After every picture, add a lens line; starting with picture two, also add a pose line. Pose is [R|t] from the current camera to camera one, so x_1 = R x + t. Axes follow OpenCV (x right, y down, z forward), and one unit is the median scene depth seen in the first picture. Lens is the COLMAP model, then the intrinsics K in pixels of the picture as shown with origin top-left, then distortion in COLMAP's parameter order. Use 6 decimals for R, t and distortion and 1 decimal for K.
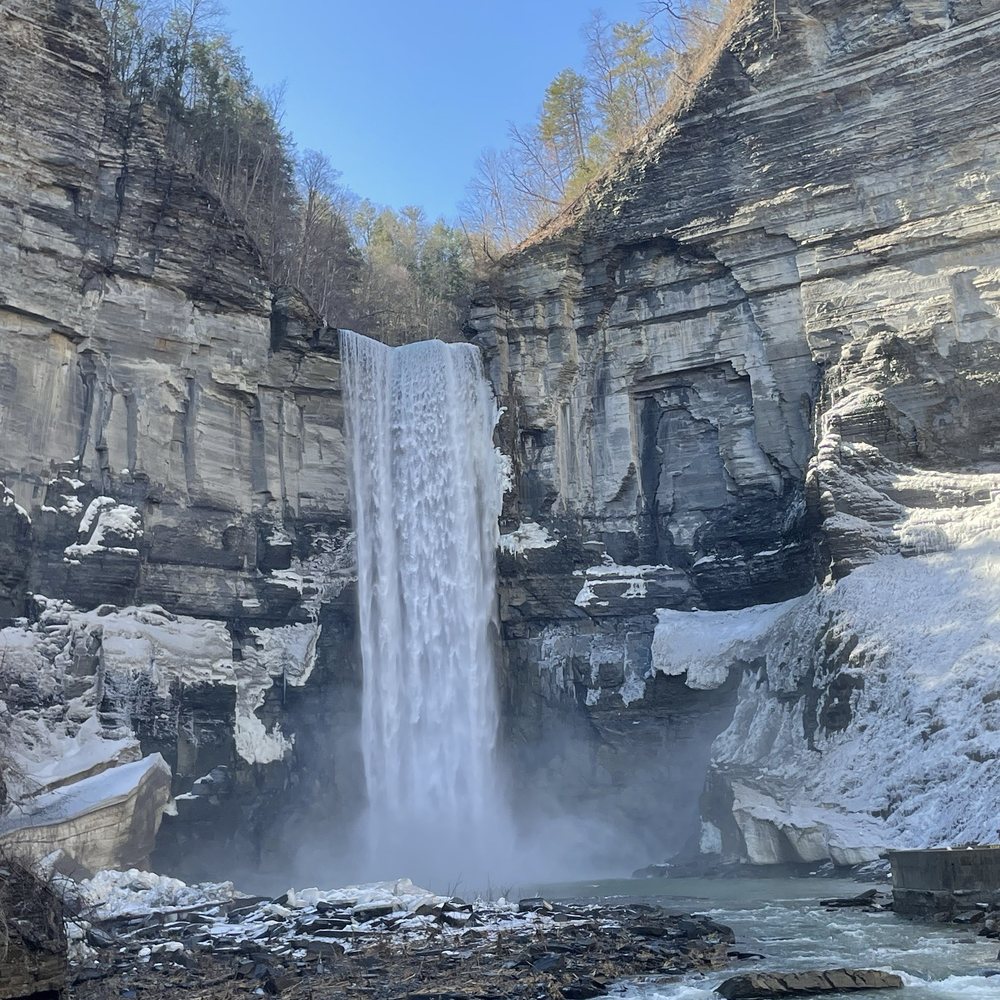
lens RADIAL K [[1474.0, 0, 500.0], [0, 1474.0, 500.0], [0, 0, 1]] dist [0.030023, -0.078925]
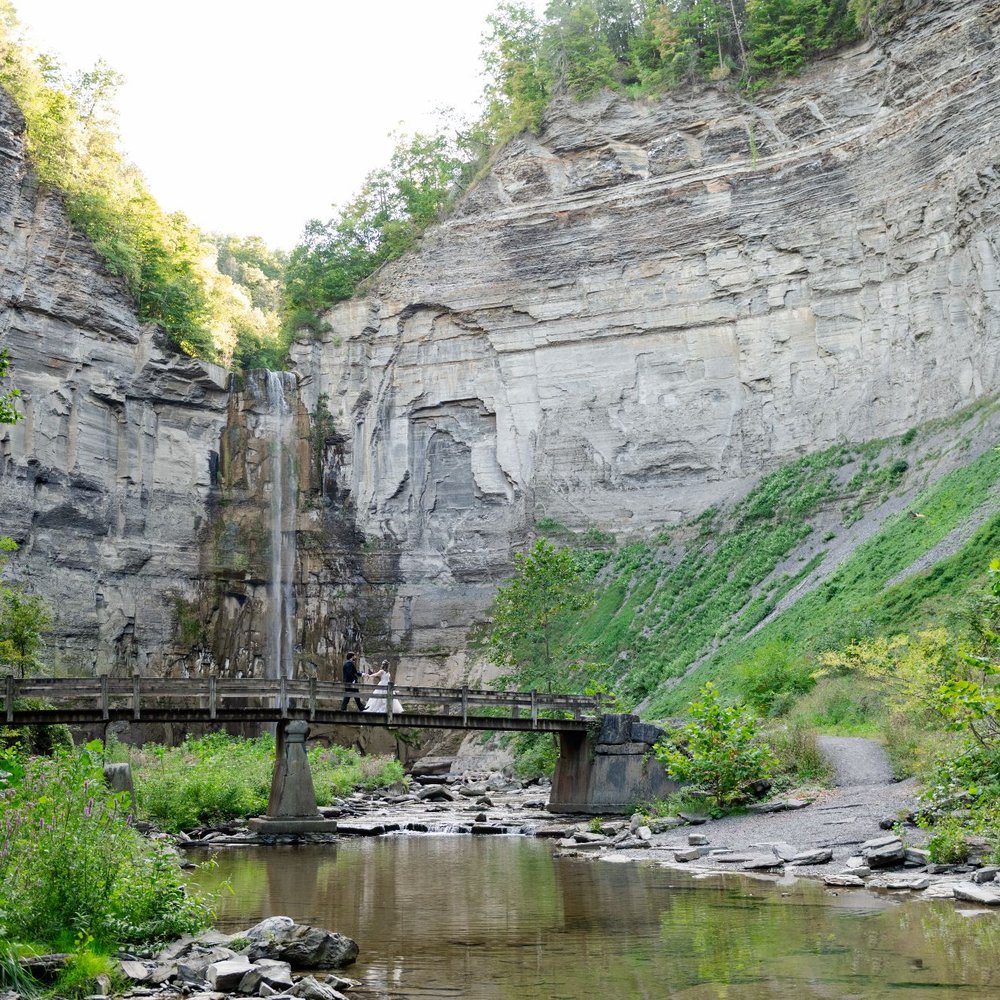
lens RADIAL K [[1421.7, 0, 524.2], [0, 1421.7, 499.8], [0, 0, 1]] dist [0.004968, -0.024085]
pose [[0.988229, 0.056971, 0.141979, 0.013130], [-0.059960, 0.998058, 0.016861, -0.028728], [-0.140743, -0.025176, 0.989726, -0.318891]]
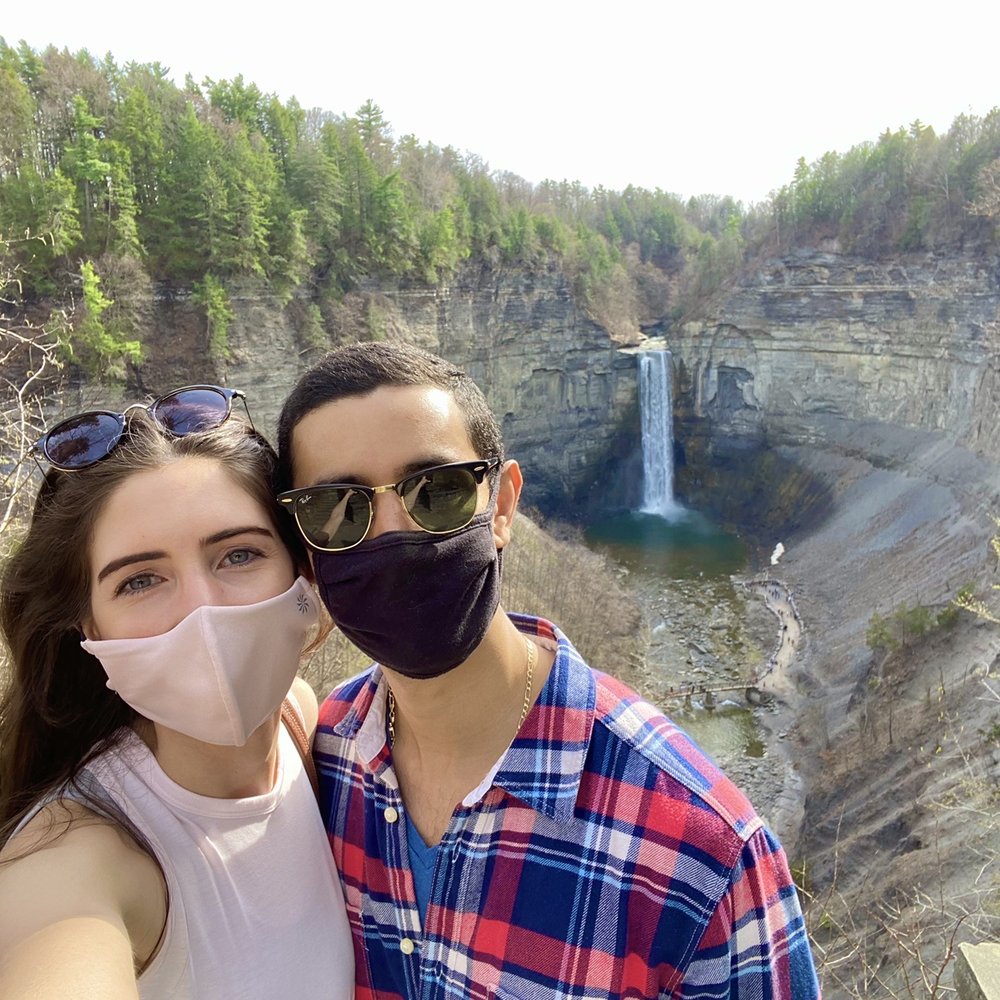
lens RADIAL K [[878.2, 0, 494.6], [0, 878.2, 499.7], [0, 0, 1]] dist [0.020440, 0.004373]
pose [[0.987831, 0.056715, -0.144820, -0.111478], [0.011526, 0.901888, 0.431816, -0.717675], [0.155102, -0.428231, 0.890259, -1.027667]]
